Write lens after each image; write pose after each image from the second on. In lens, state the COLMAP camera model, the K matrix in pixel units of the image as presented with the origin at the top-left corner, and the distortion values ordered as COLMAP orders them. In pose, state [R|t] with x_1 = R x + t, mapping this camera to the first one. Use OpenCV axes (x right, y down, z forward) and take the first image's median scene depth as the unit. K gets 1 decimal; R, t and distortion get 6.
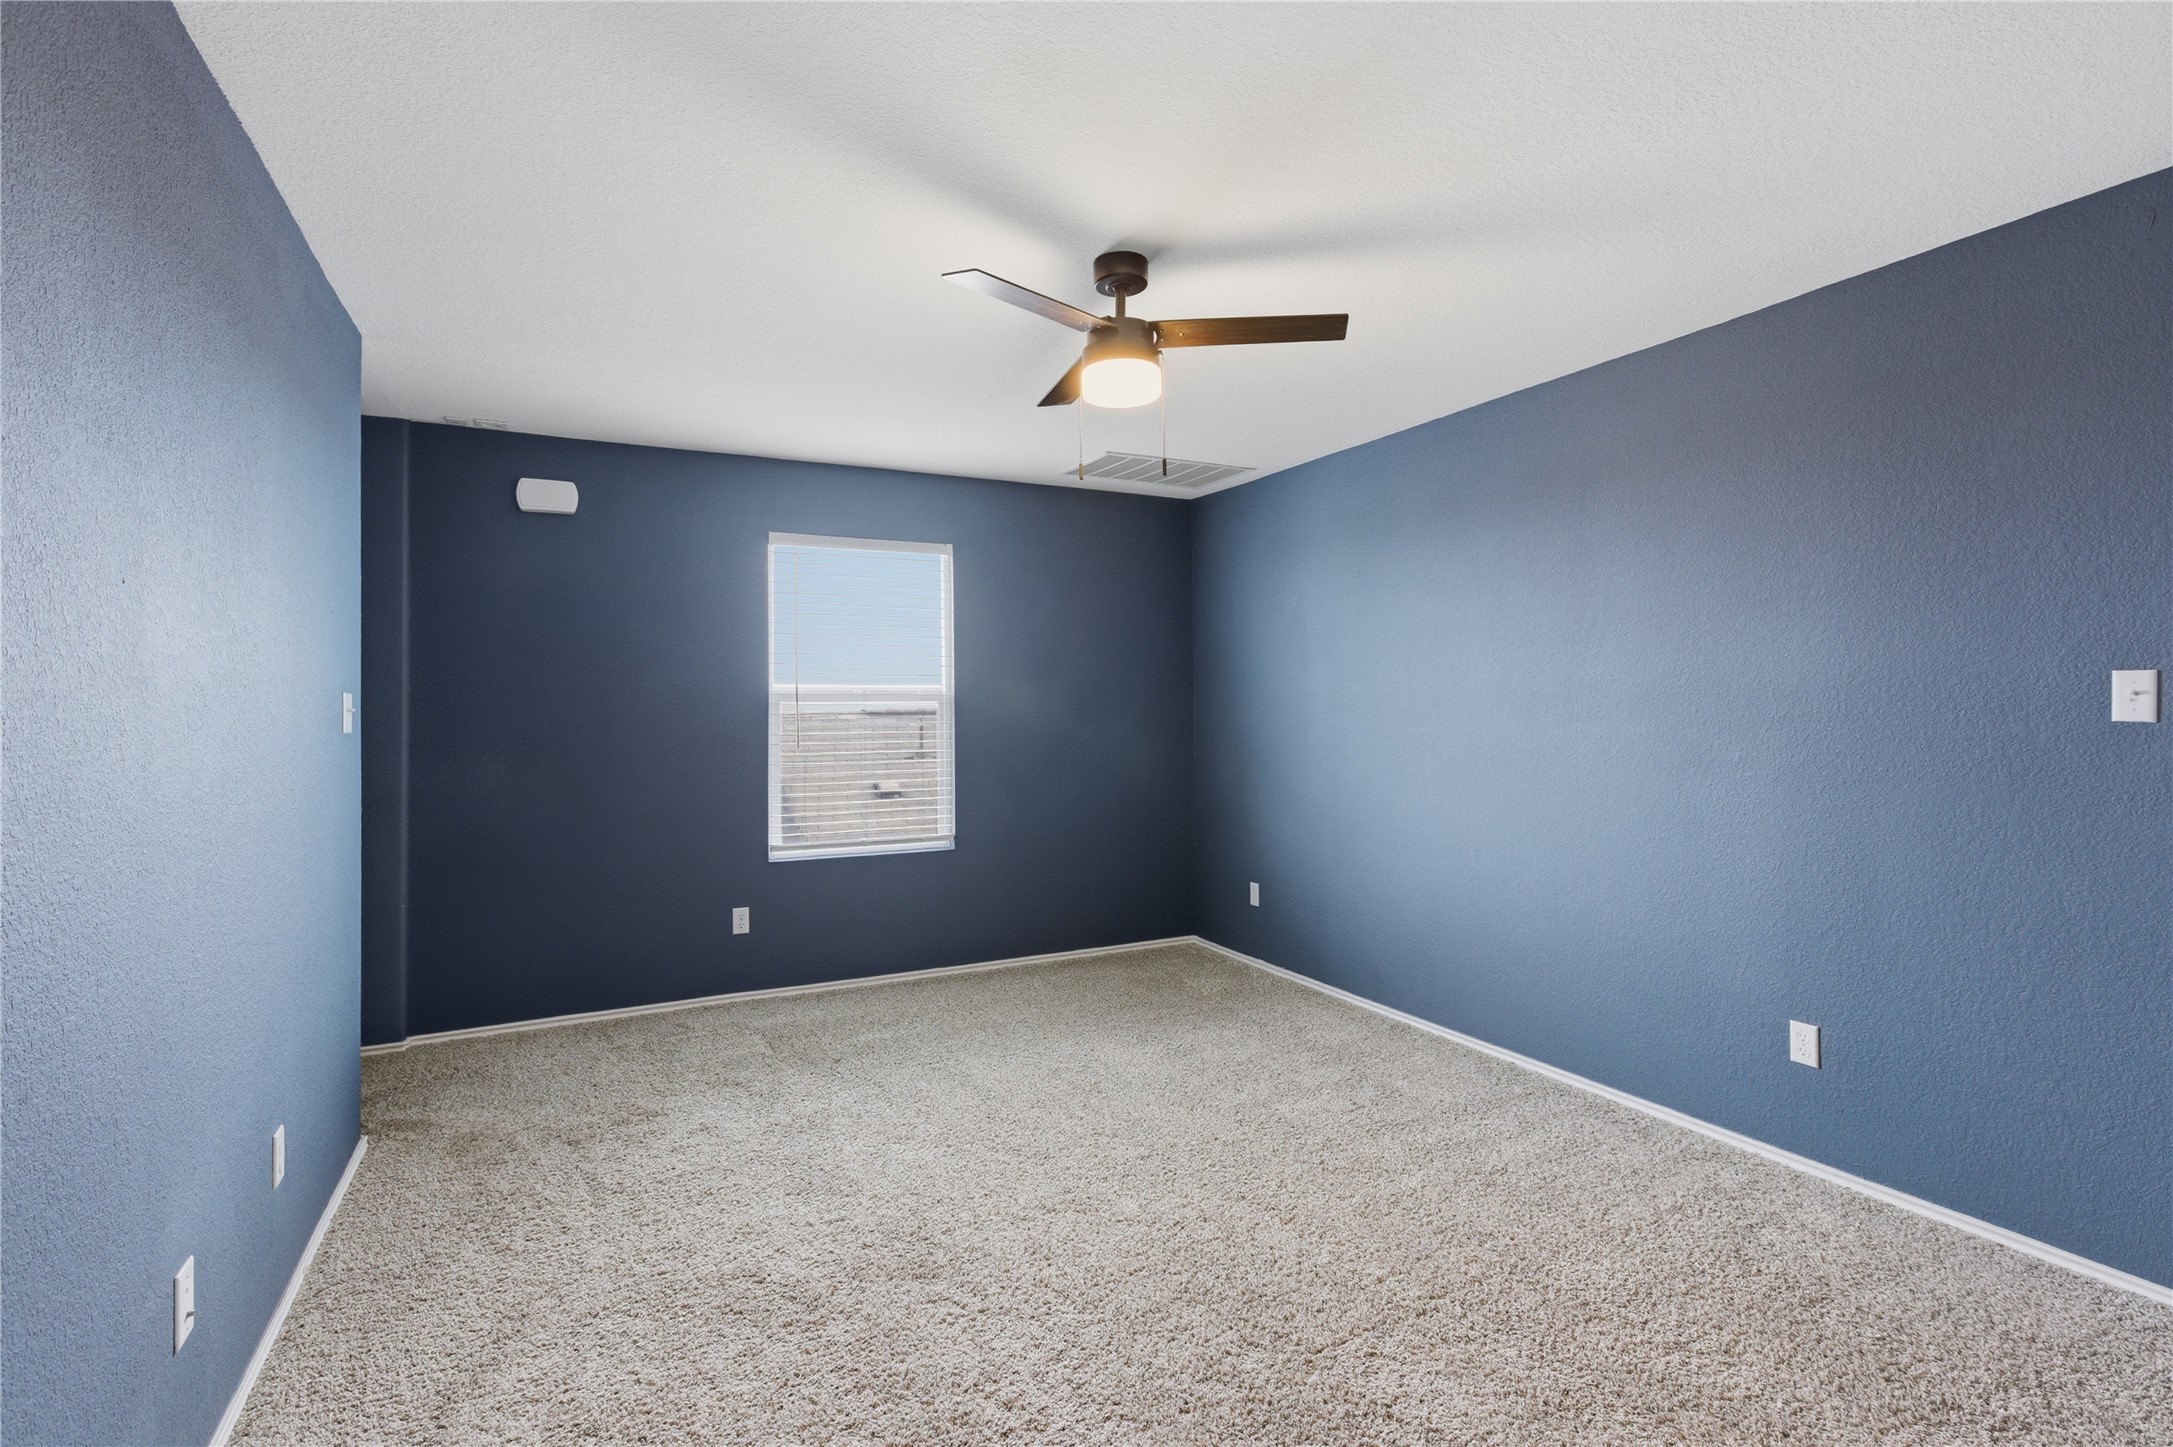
lens RADIAL K [[998.0, 0, 1089.0], [0, 998.0, 711.1], [0, 0, 1]] dist [0.005013, 0.000618]
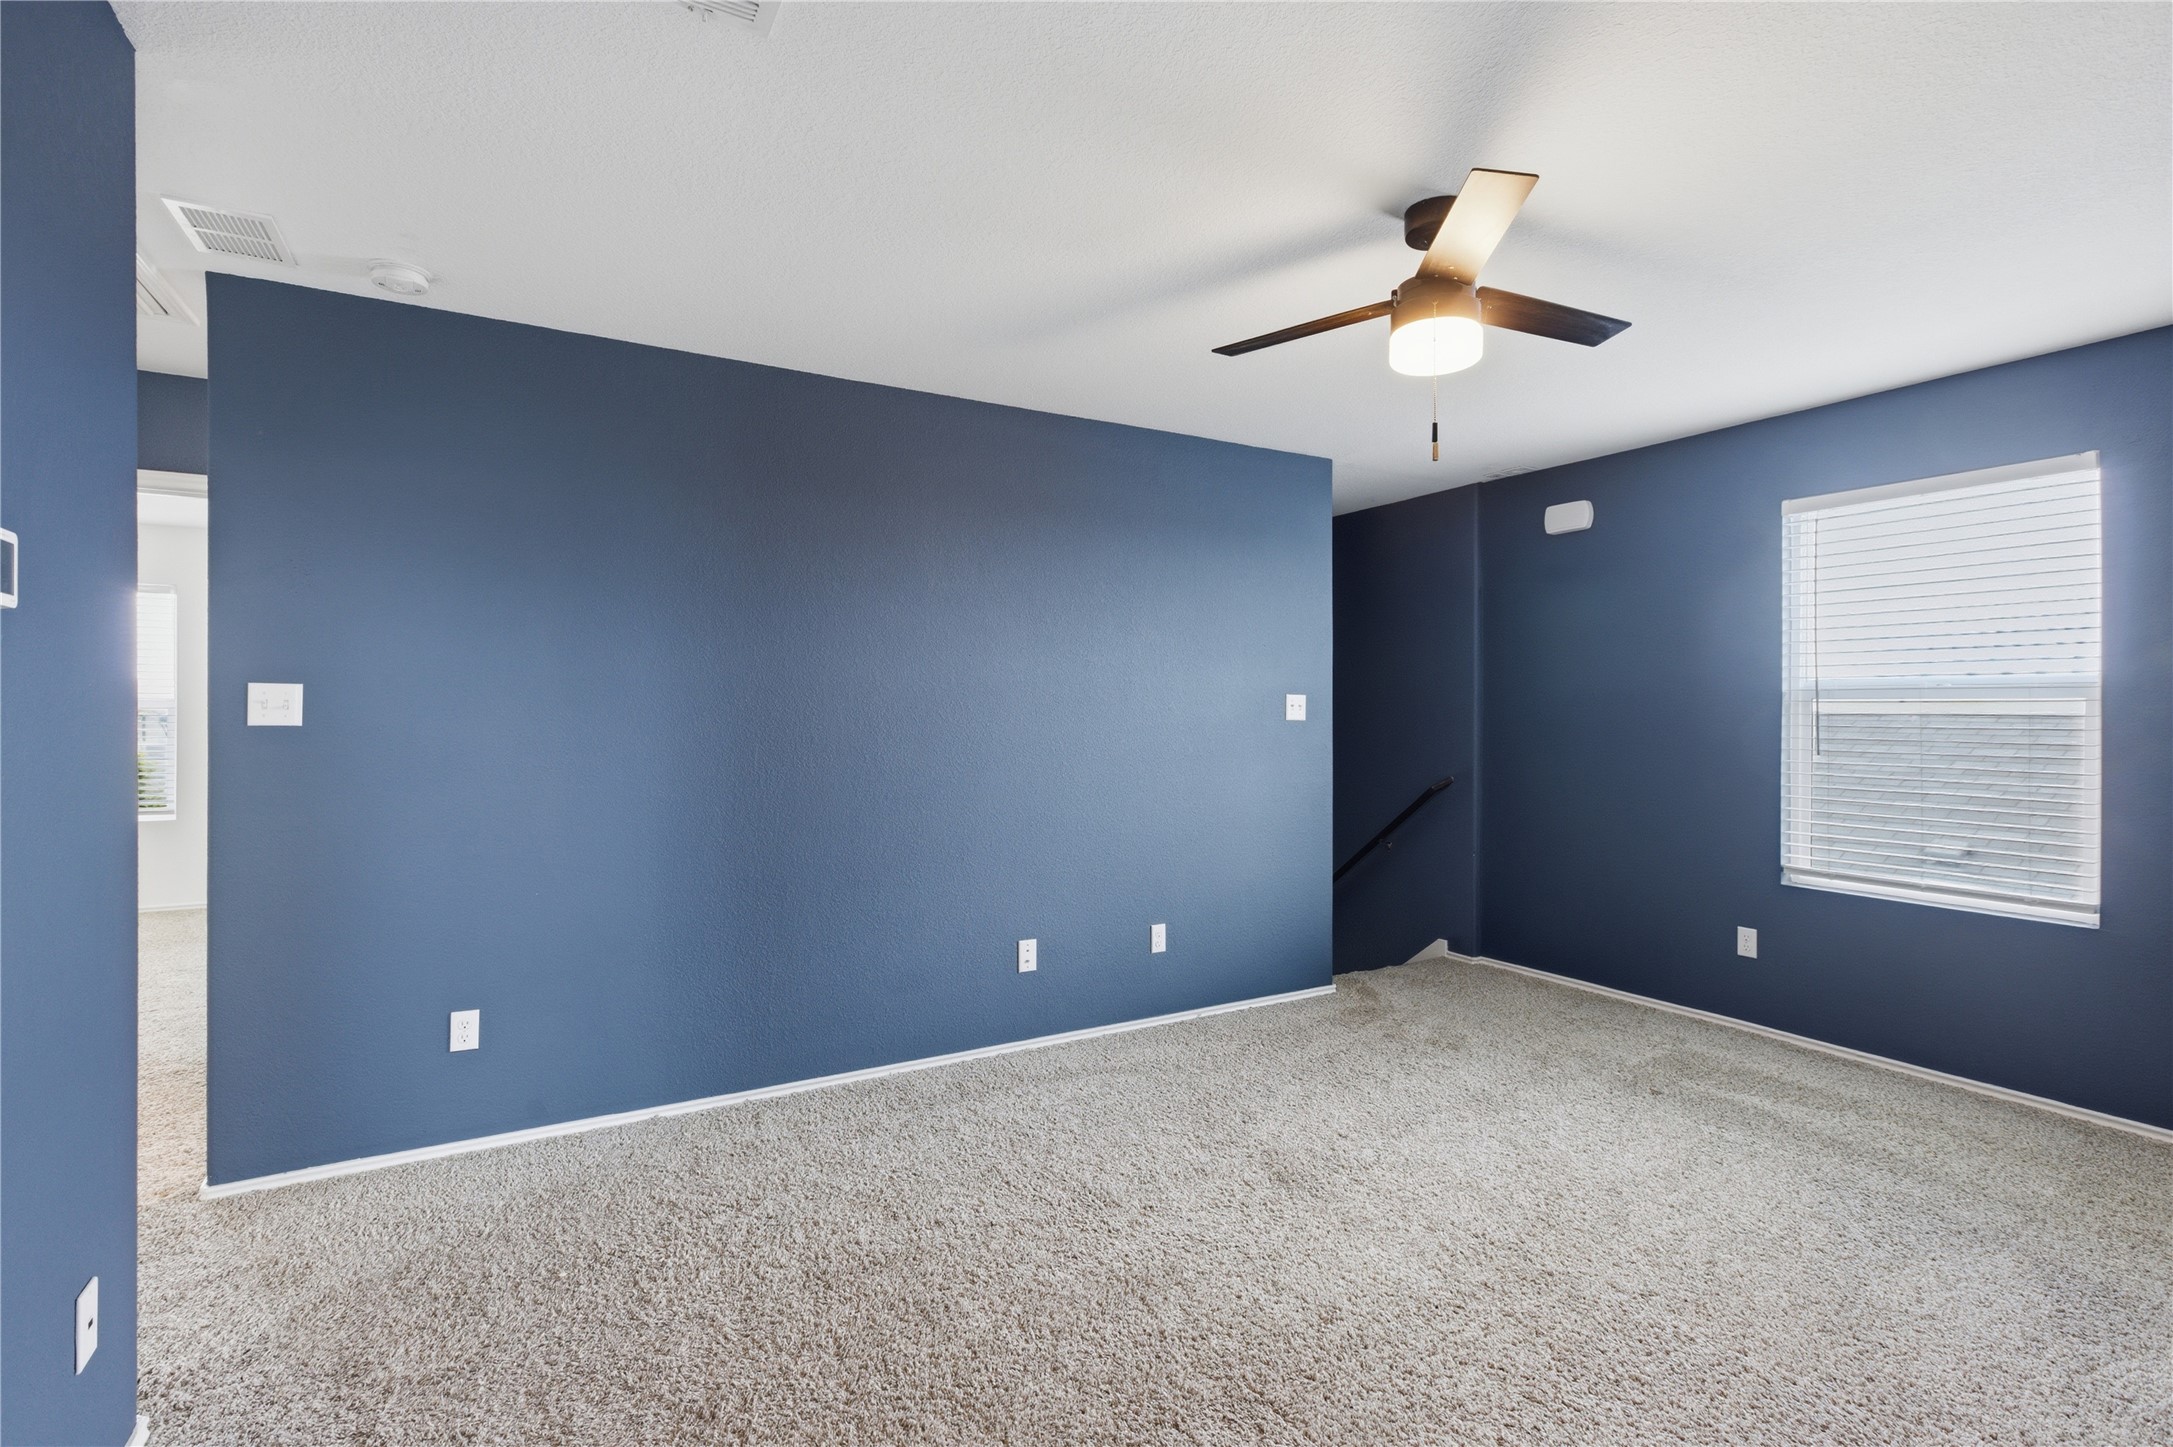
lens RADIAL K [[998.0, 0, 1086.0], [0, 998.0, 719.6], [0, 0, 1]] dist [0.005013, 0.000618]
pose [[0.065710, 0.013701, -0.997745, 0.555524], [-0.007833, 0.999882, 0.013215, 0.002689], [0.997808, 0.006947, 0.065809, 0.380842]]
